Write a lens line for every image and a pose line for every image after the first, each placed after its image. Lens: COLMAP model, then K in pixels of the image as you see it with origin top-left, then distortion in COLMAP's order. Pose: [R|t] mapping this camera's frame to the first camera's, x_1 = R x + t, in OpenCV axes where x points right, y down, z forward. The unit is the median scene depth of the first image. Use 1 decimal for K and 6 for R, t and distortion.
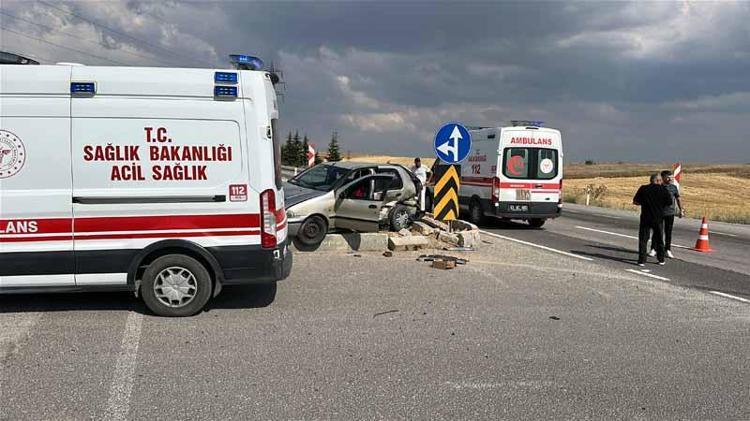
lens RADIAL K [[641.1, 0, 375.0], [0, 641.1, 210.5], [0, 0, 1]] dist [0.058878, -0.005327]
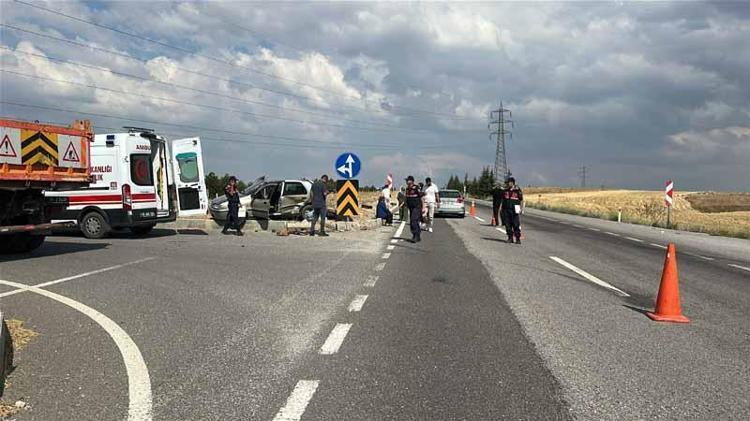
lens RADIAL K [[641.1, 0, 375.0], [0, 641.1, 210.5], [0, 0, 1]] dist [0.058878, -0.005327]
pose [[0.882091, -0.005862, -0.471042, 1.030650], [-0.025652, 0.997841, -0.060454, 0.106978], [0.470379, 0.065409, 0.880037, -0.364874]]
